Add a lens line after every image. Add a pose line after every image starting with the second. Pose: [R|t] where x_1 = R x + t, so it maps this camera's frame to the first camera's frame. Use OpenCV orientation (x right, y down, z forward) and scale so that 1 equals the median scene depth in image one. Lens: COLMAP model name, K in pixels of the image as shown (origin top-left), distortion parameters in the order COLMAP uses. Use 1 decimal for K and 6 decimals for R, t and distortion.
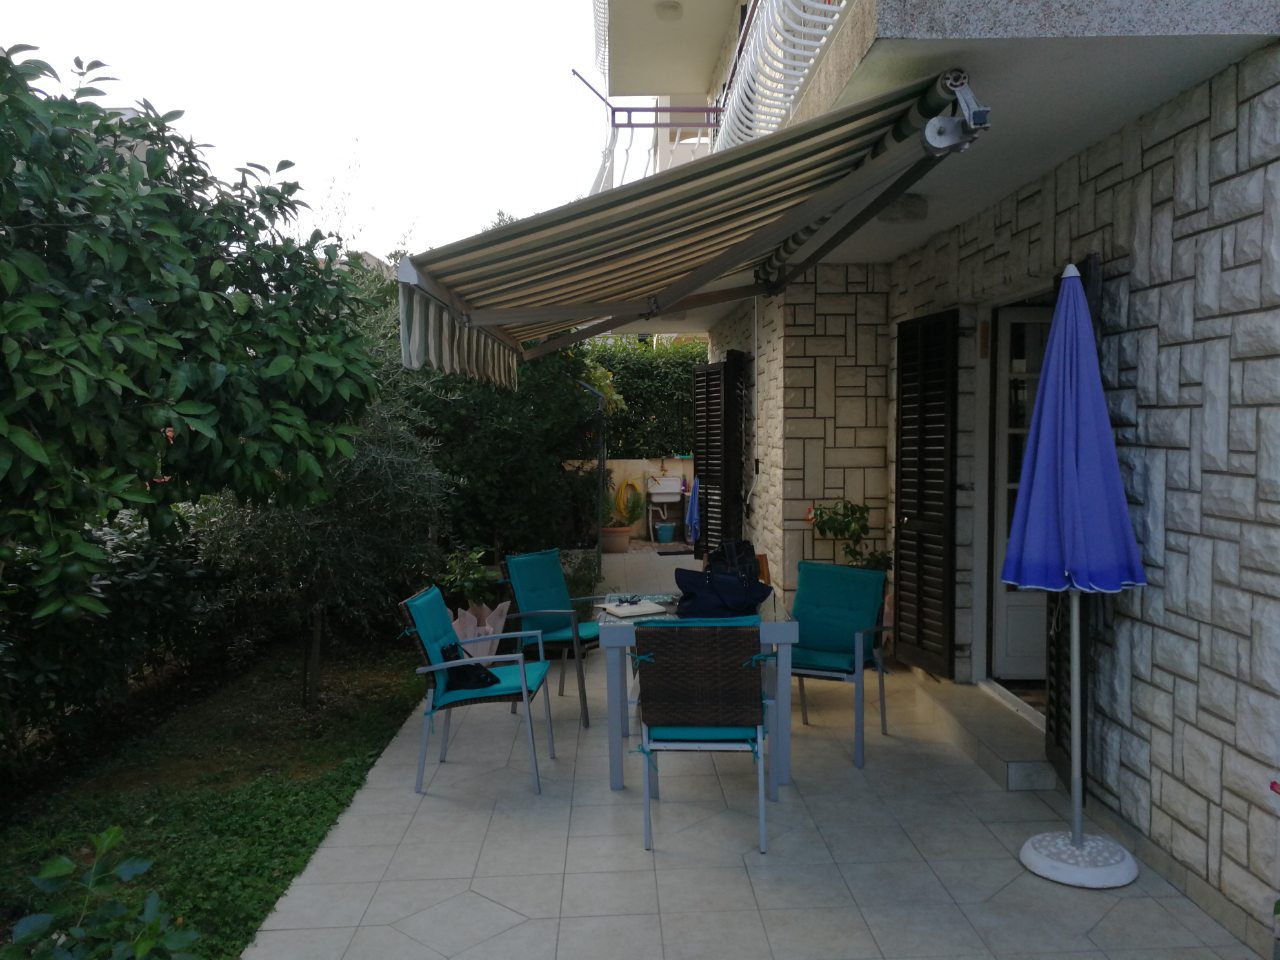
lens RADIAL K [[1036.4, 0, 633.9], [0, 1036.4, 484.9], [0, 0, 1]] dist [0.052071, -0.060339]
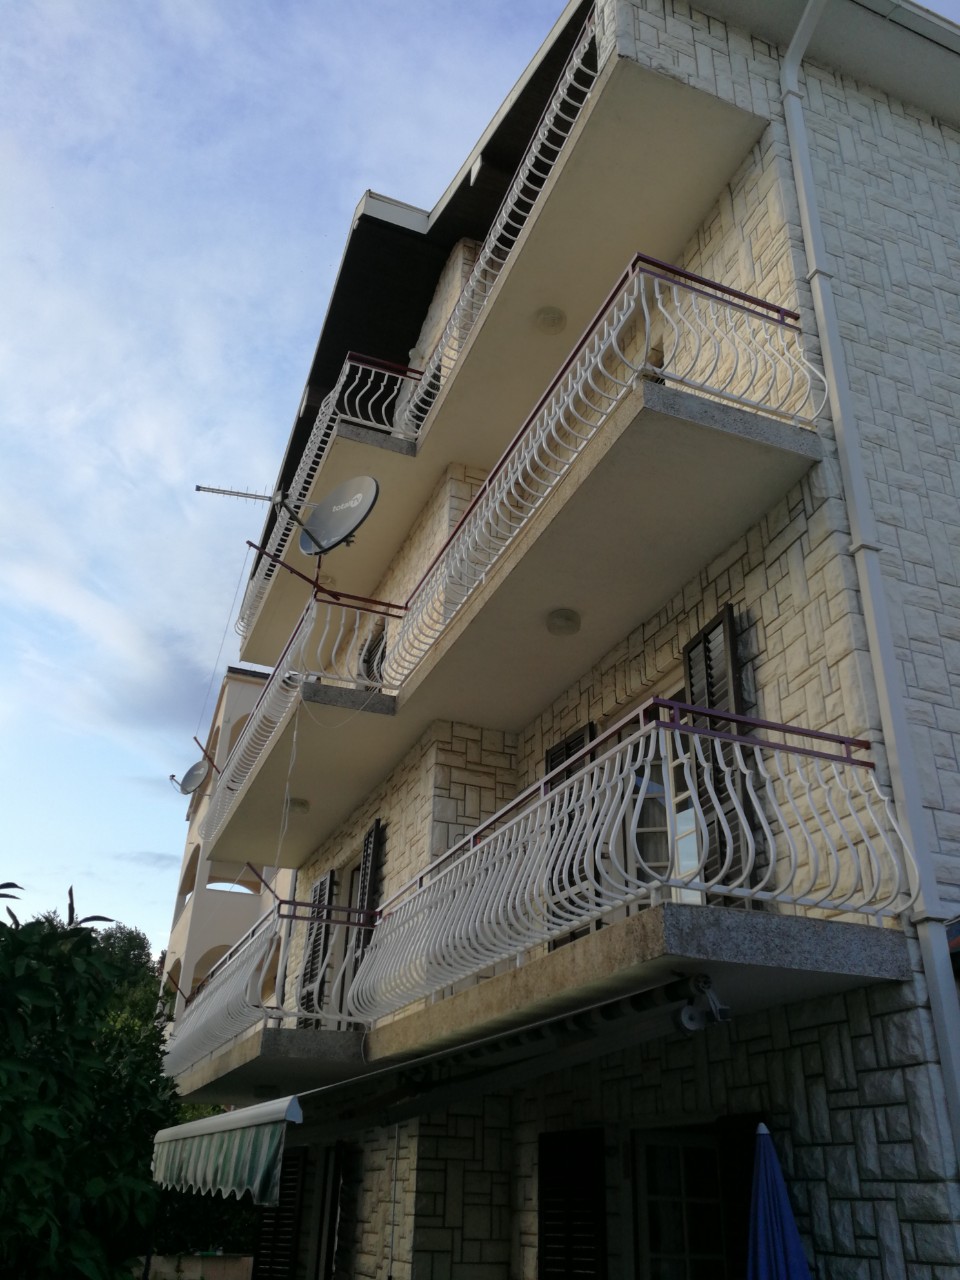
lens RADIAL K [[1036.4, 0, 482.9], [0, 1036.4, 647.7], [0, 0, 1]] dist [0.052071, -0.060339]
pose [[0.936957, 0.189622, 0.293522, -0.365154], [-0.011307, 0.855978, -0.516888, -0.042236], [-0.349262, 0.480983, 0.804159, -0.173230]]
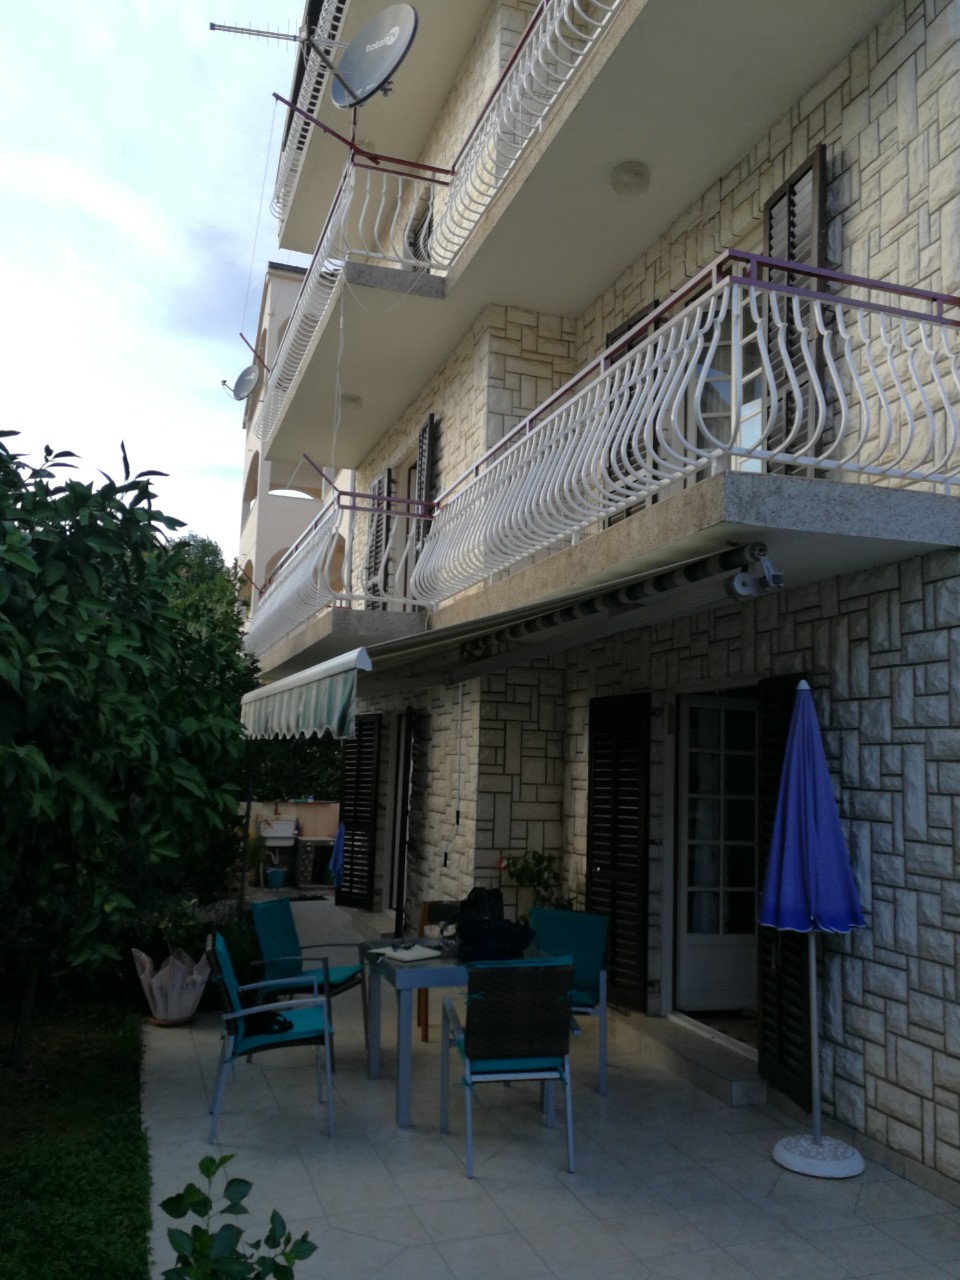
lens RADIAL K [[1036.4, 0, 482.0], [0, 1036.4, 650.8], [0, 0, 1]] dist [0.052071, -0.060339]
pose [[0.954266, 0.070265, 0.290583, -0.350865], [-0.021101, 0.985393, -0.168981, -0.012785], [-0.298212, 0.155121, 0.941811, -0.135648]]
